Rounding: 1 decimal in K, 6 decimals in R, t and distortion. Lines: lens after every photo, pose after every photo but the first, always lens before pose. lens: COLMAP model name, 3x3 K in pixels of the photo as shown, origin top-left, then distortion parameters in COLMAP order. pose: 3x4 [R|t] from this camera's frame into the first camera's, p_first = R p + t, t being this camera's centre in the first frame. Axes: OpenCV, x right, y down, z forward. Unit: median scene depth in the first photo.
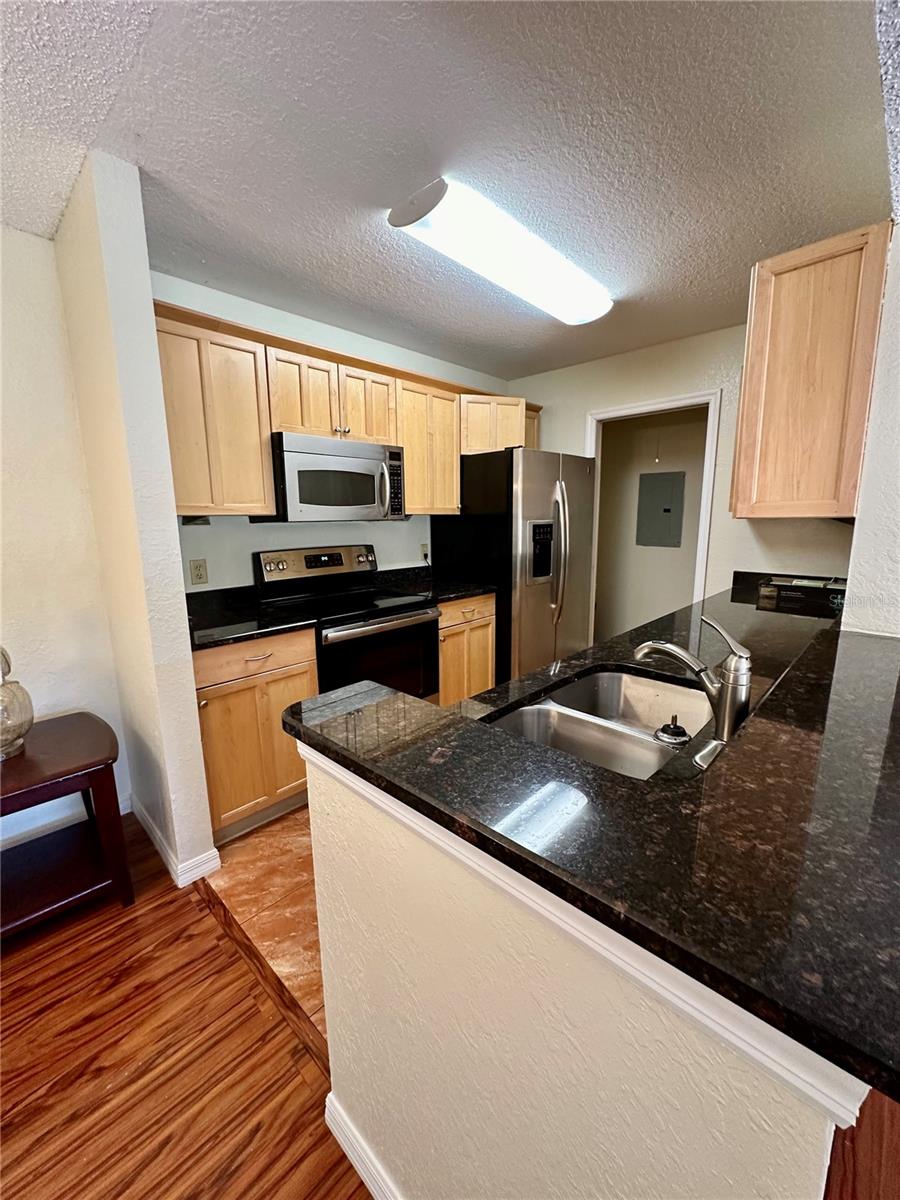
lens RADIAL K [[478.6, 0, 448.6], [0, 478.6, 601.4], [0, 0, 1]] dist [-0.005253, 0.001515]
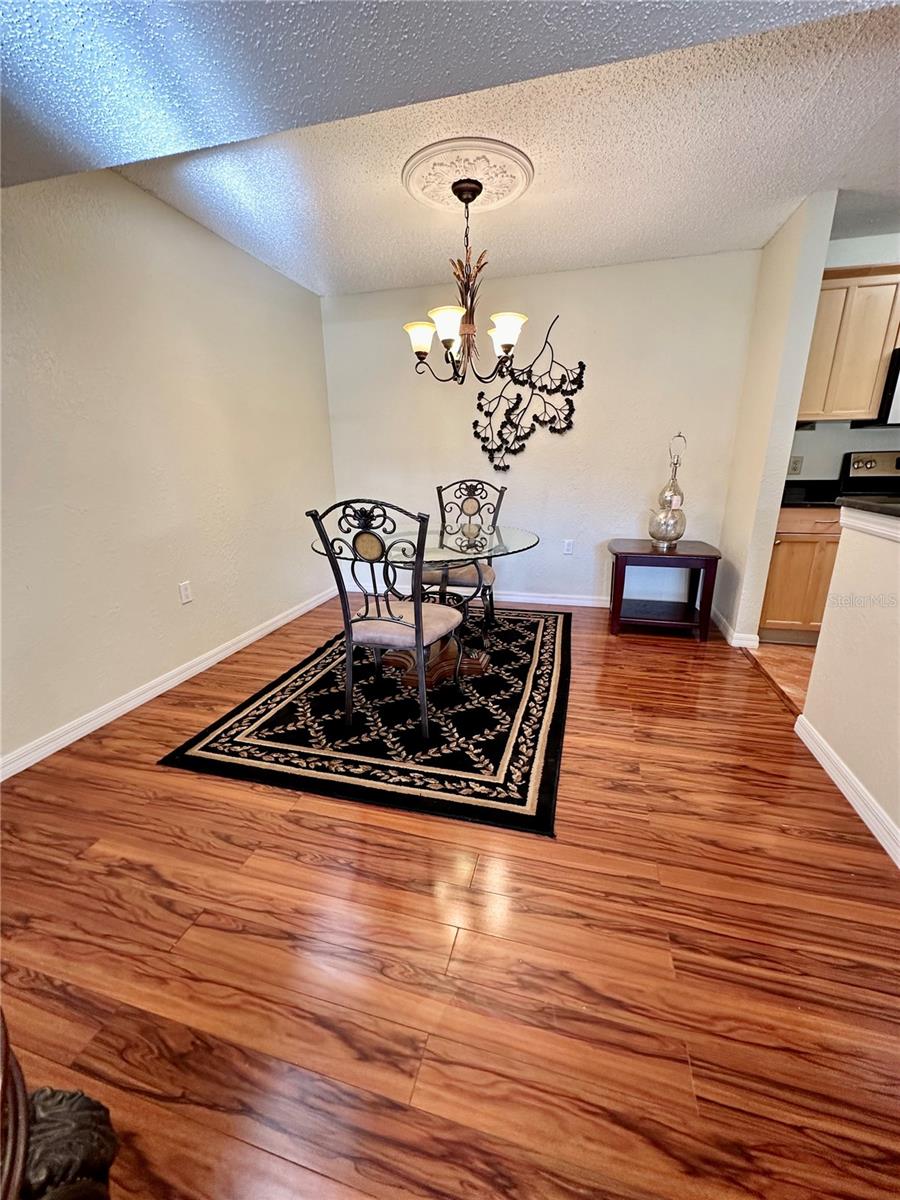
lens RADIAL K [[478.6, 0, 448.0], [0, 478.6, 601.8], [0, 0, 1]] dist [-0.005253, 0.001515]
pose [[0.478262, 0.257780, -0.839533, 0.258325], [-0.152185, 0.965815, 0.209859, 0.180210], [0.864931, 0.027397, 0.501143, -0.551205]]
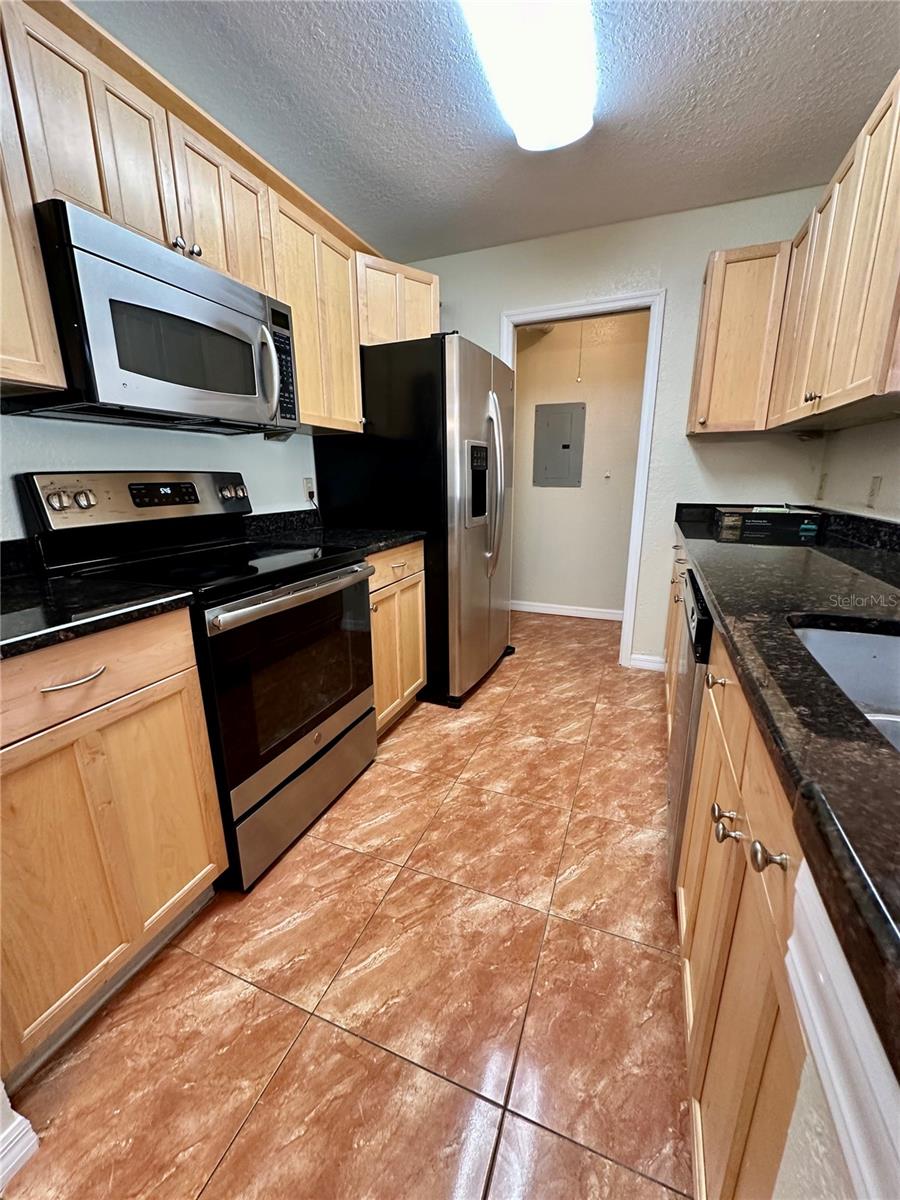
lens RADIAL K [[478.6, 0, 448.6], [0, 478.6, 600.9], [0, 0, 1]] dist [-0.005253, 0.001515]
pose [[0.929693, -0.089840, 0.357212, -0.179887], [0.063135, 0.994314, 0.085755, 0.019177], [-0.362885, -0.057173, 0.930078, 0.364961]]
